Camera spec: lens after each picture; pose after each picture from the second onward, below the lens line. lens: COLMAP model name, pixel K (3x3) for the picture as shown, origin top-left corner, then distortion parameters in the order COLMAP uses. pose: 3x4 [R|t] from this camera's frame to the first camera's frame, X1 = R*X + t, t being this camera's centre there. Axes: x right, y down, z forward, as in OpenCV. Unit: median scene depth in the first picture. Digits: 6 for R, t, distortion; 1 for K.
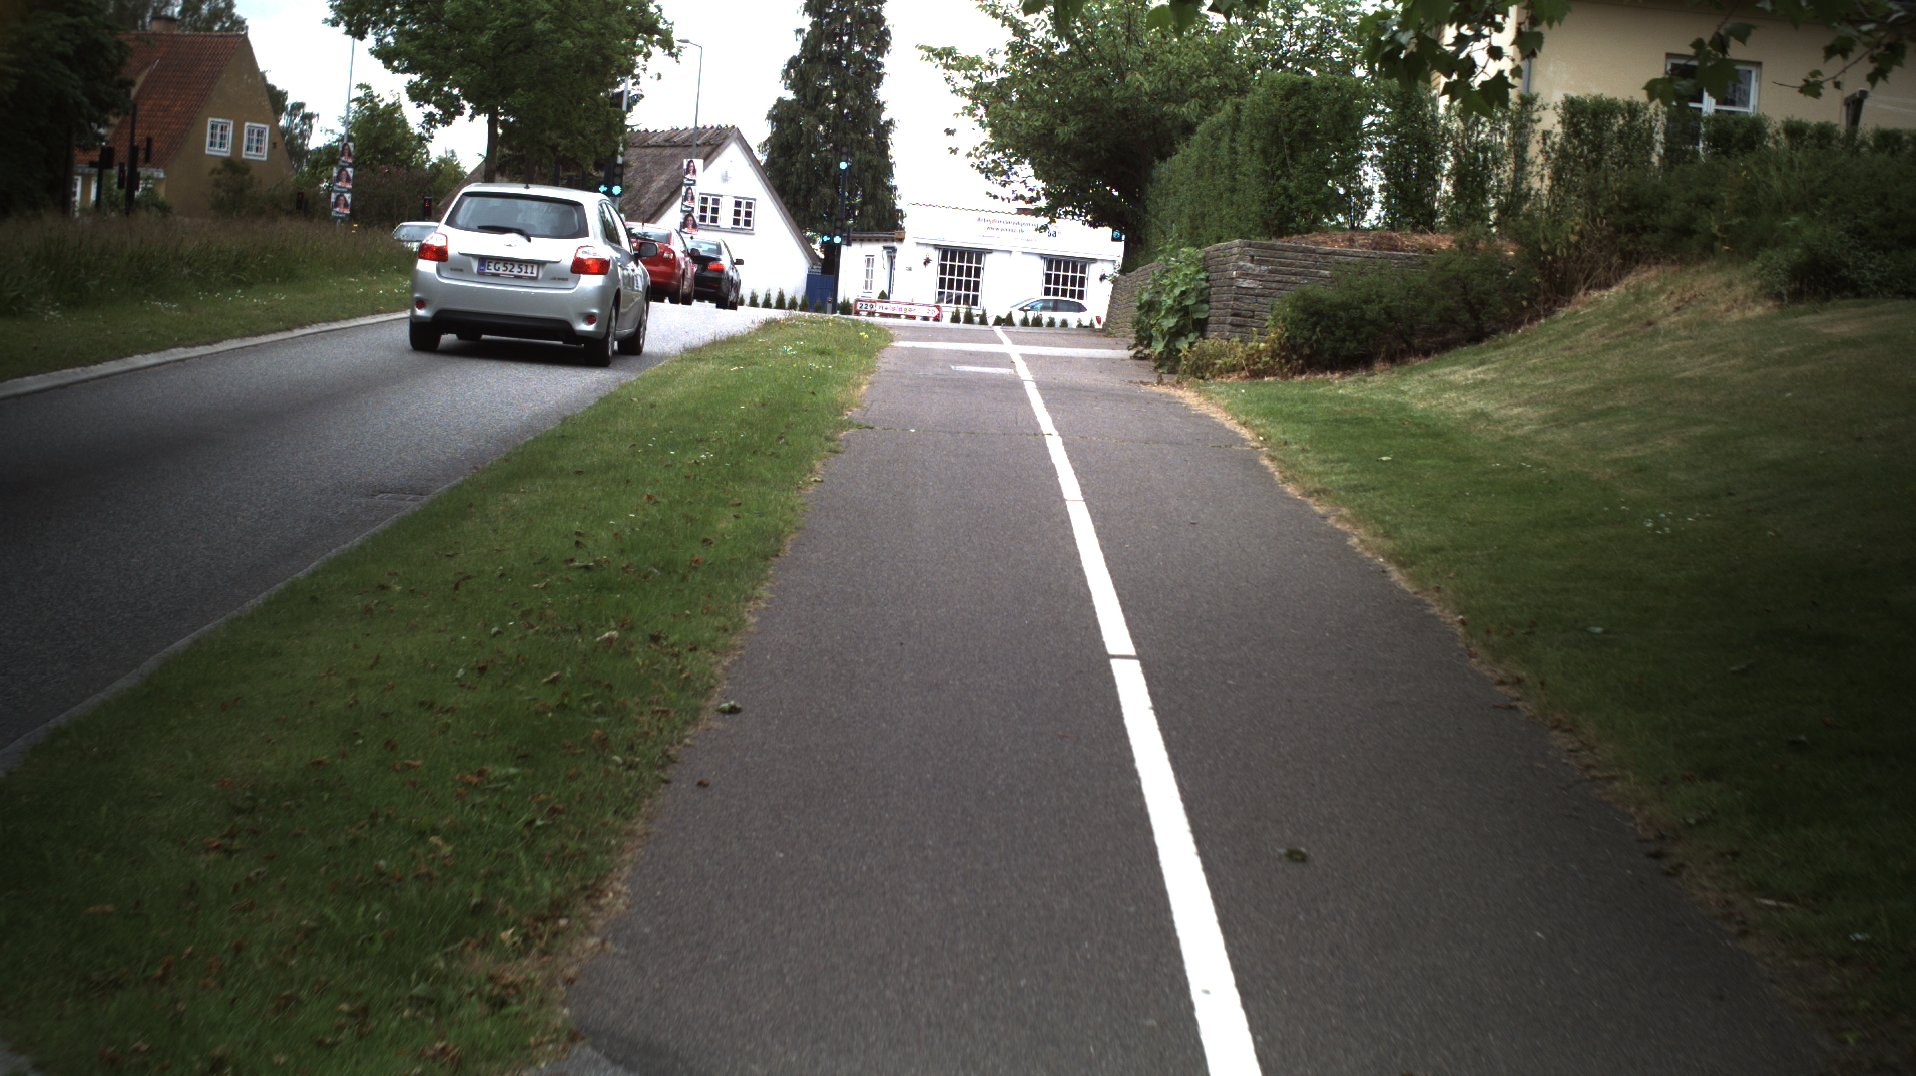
lens RADIAL K [[3374.8, 0, 958.0], [0, 3374.8, 538.0], [0, 0, 1]] dist [-0.275125, 0.358413]
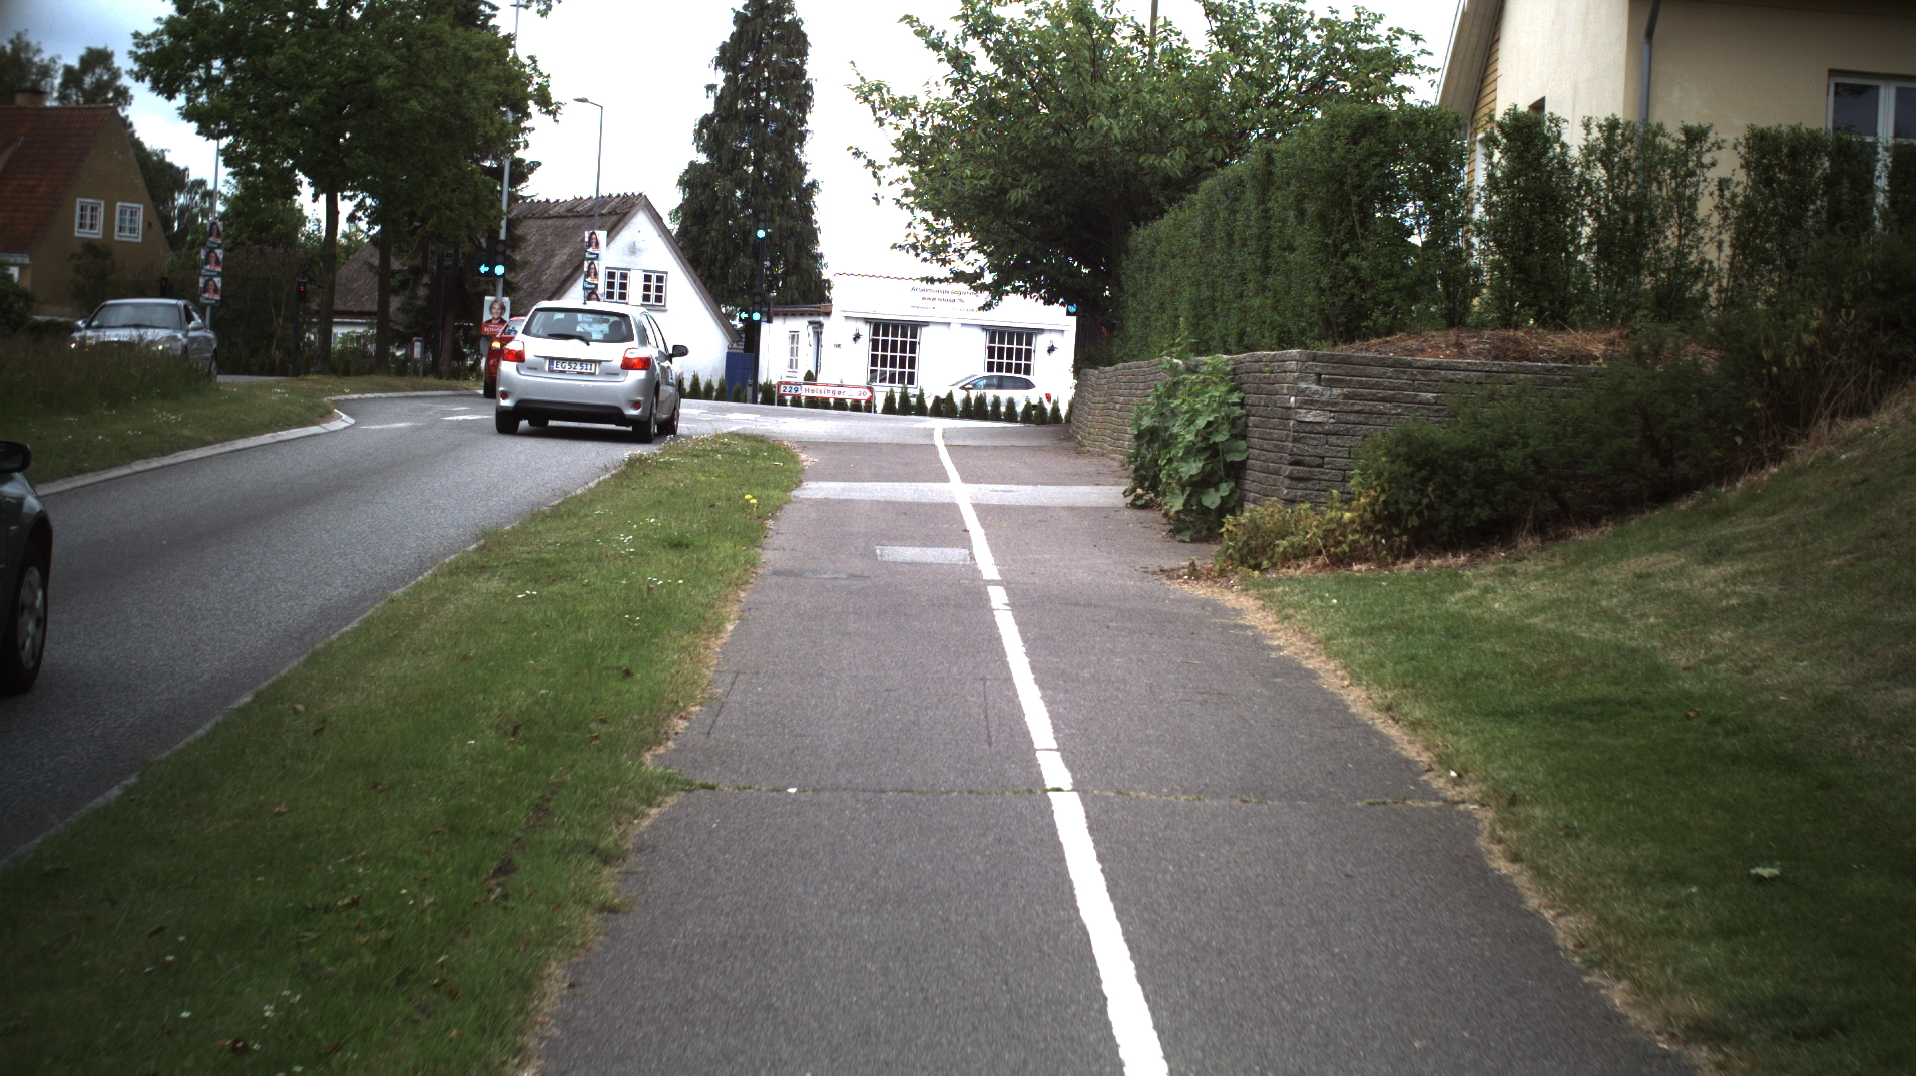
lens RADIAL K [[3374.8, 0, 958.0], [0, 3374.8, 538.0], [0, 0, 1]] dist [-0.275125, 0.358413]
pose [[0.999518, -0.025732, 0.017356, 0.001324], [0.026028, 0.999515, -0.017080, -0.018994], [-0.016908, 0.017524, 0.999703, 0.150454]]
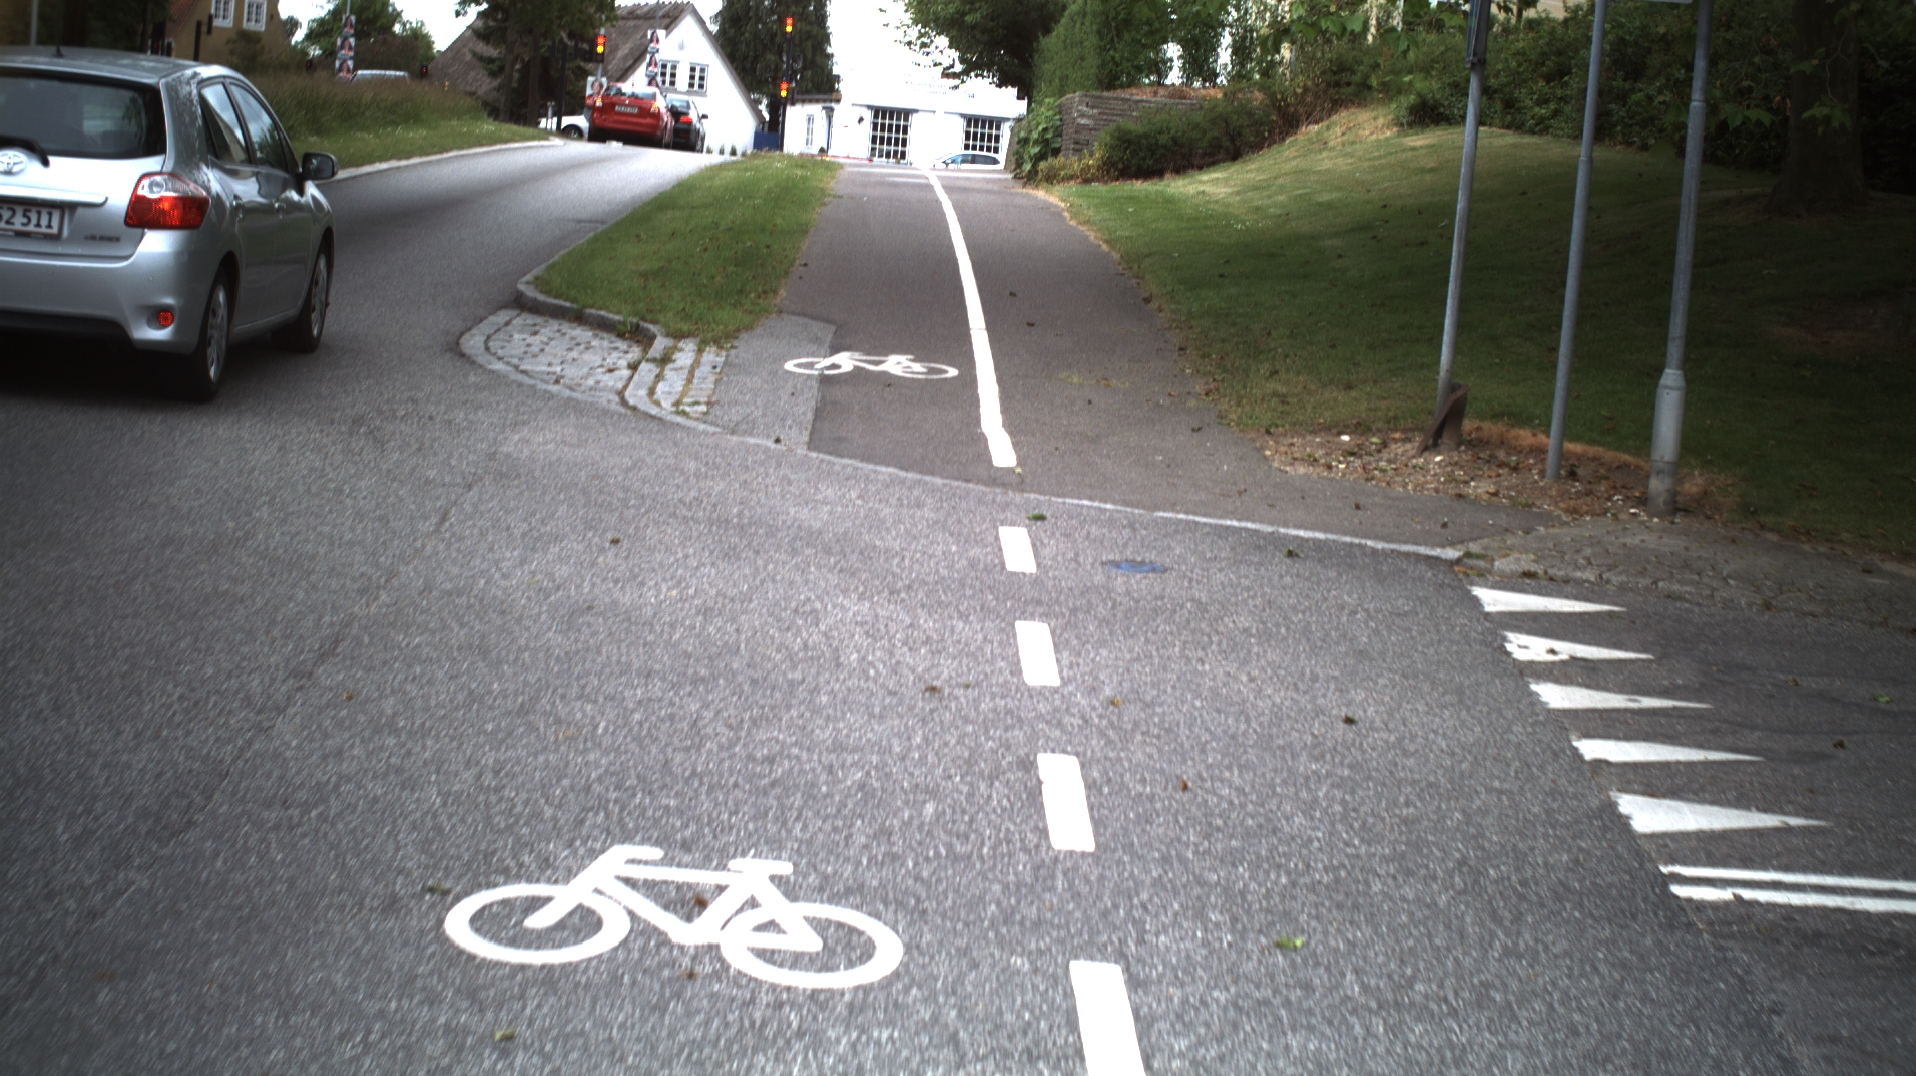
lens RADIAL K [[3374.8, 0, 958.0], [0, 3374.8, 538.0], [0, 0, 1]] dist [-0.275125, 0.358413]
pose [[0.999777, -0.000909, 0.021089, -0.000757], [0.000075, 0.999220, 0.039491, 0.022869], [-0.021109, -0.039480, 0.998997, -0.225874]]
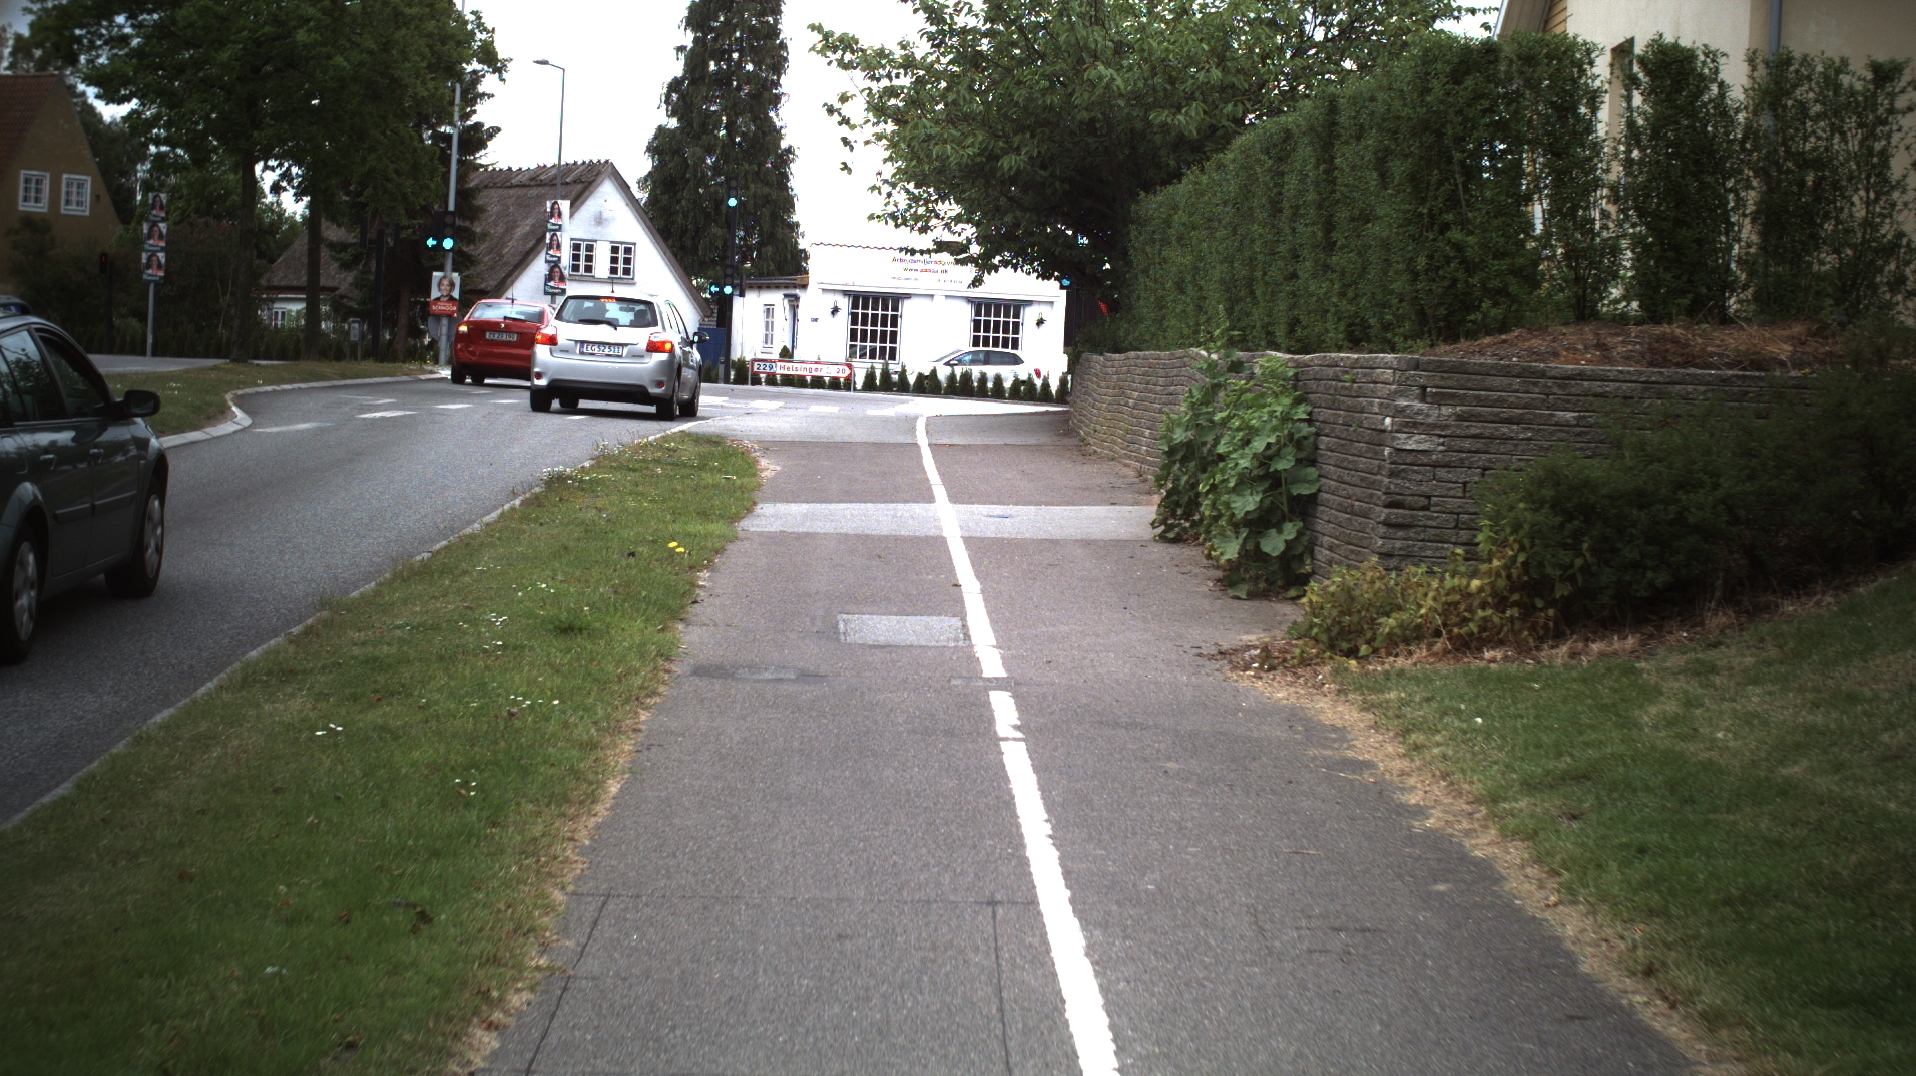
lens RADIAL K [[3374.8, 0, 958.0], [0, 3374.8, 538.0], [0, 0, 1]] dist [-0.275125, 0.358413]
pose [[0.999235, -0.032564, 0.021643, 0.002546], [0.032724, 0.999440, -0.007057, -0.027319], [-0.021401, 0.007760, 0.999741, 0.225771]]
